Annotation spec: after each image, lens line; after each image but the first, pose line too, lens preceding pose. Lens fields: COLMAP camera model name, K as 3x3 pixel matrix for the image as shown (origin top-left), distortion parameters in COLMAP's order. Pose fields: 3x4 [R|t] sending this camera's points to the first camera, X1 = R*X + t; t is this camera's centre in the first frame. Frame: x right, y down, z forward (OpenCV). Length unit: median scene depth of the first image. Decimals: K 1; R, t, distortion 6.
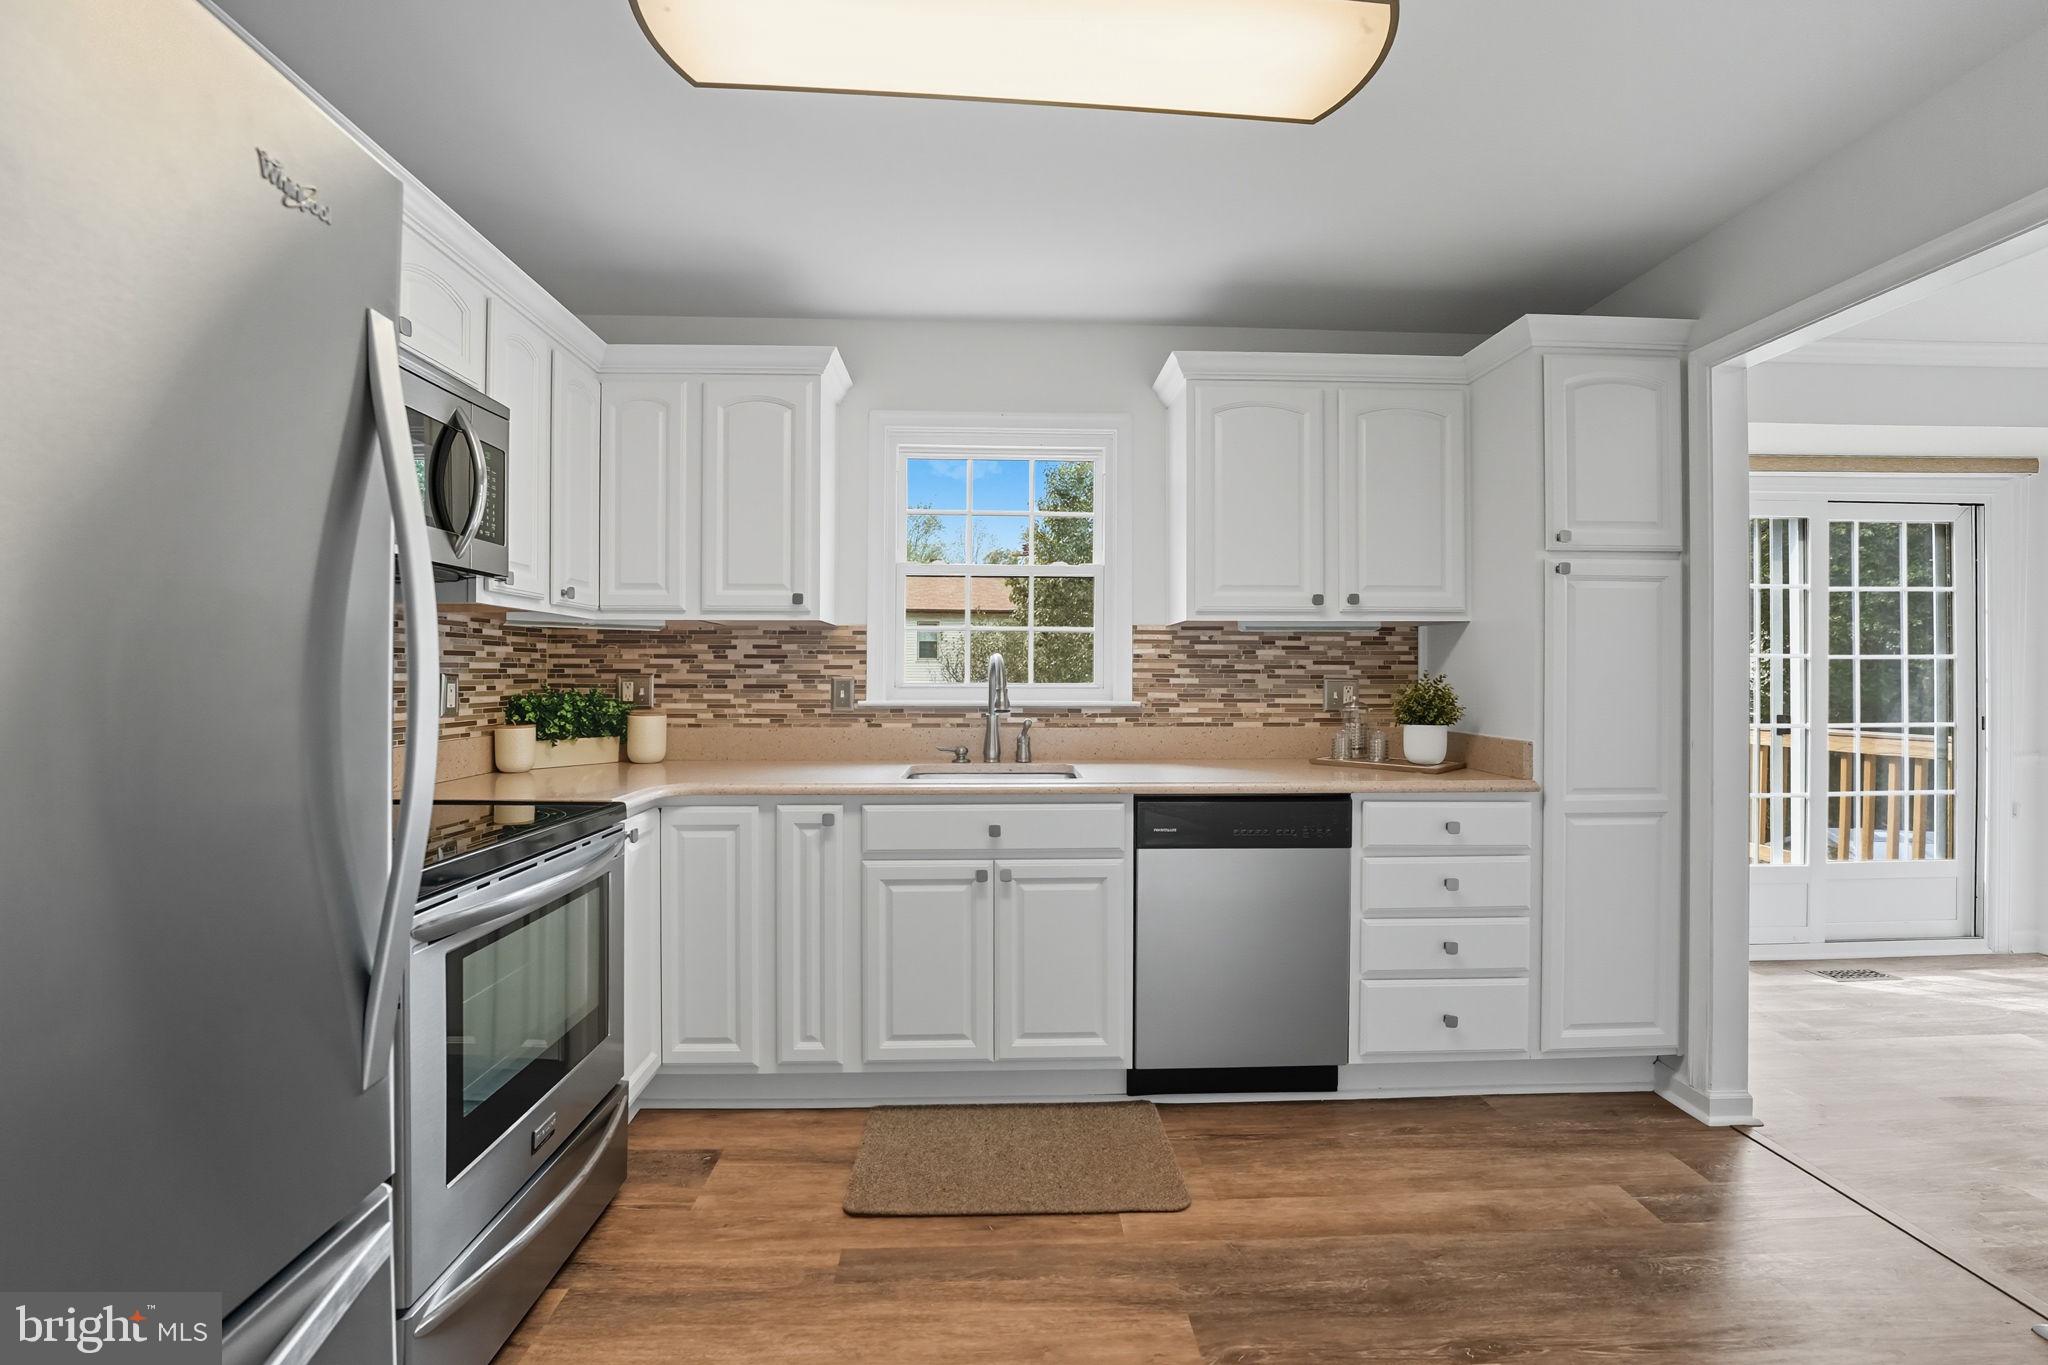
lens RADIAL K [[844.9, 0, 1022.6], [0, 844.9, 668.5], [0, 0, 1]] dist [-0.021241, -0.000975]
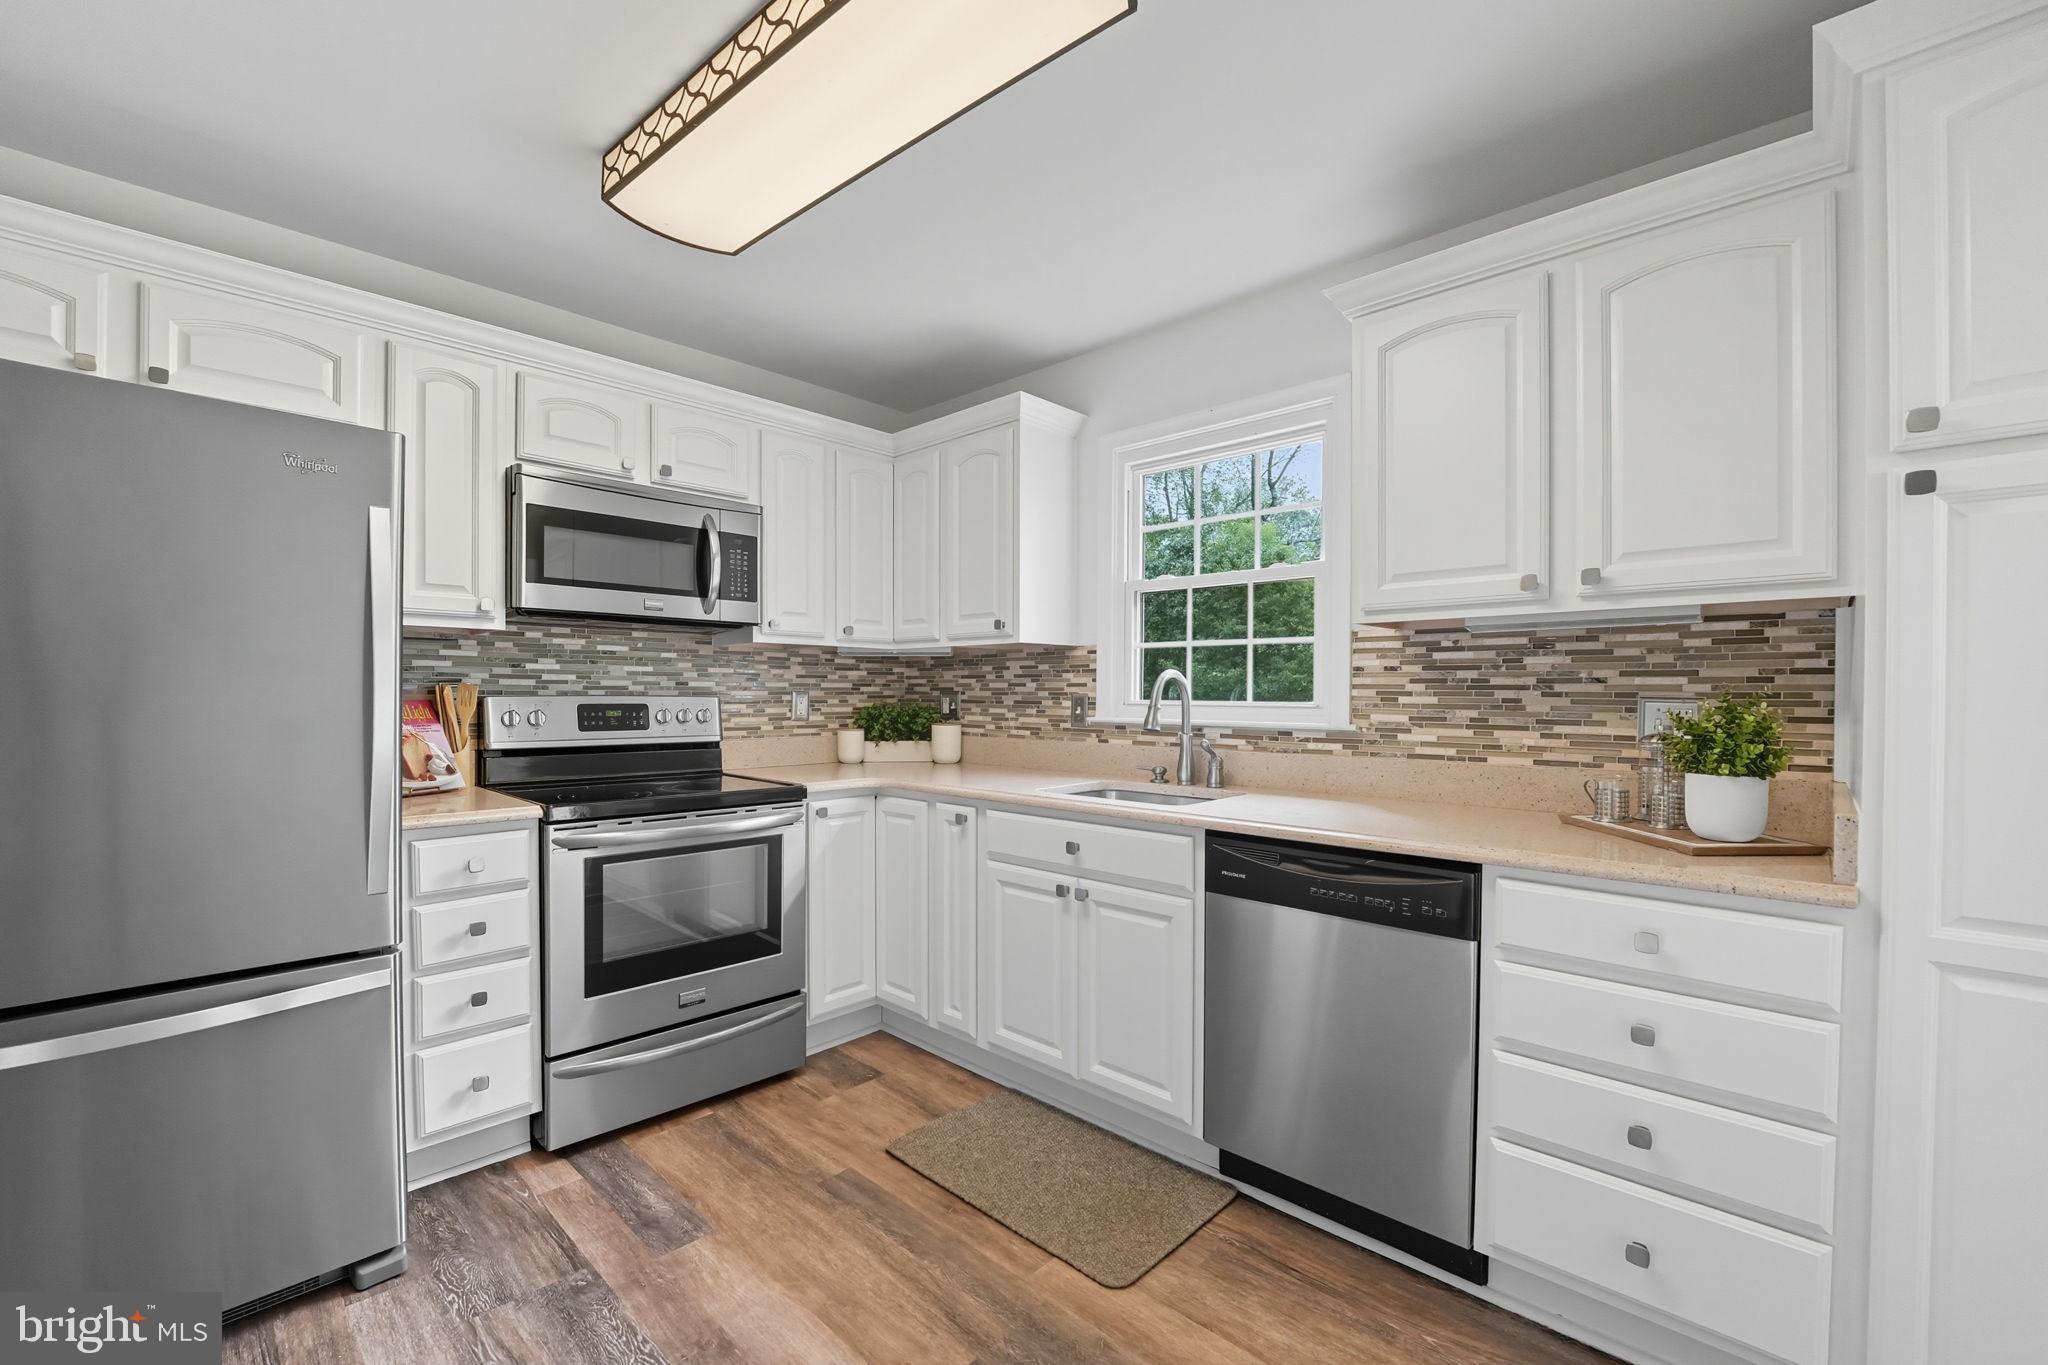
lens RADIAL K [[847.5, 0, 1024.3], [0, 847.5, 698.7], [0, 0, 1]] dist [-0.024315, -0.000131]
pose [[0.700928, 0.005265, -0.713213, 0.521084], [0.002928, 0.999943, 0.010259, 0.004733], [0.713226, -0.009279, 0.700873, 0.213375]]
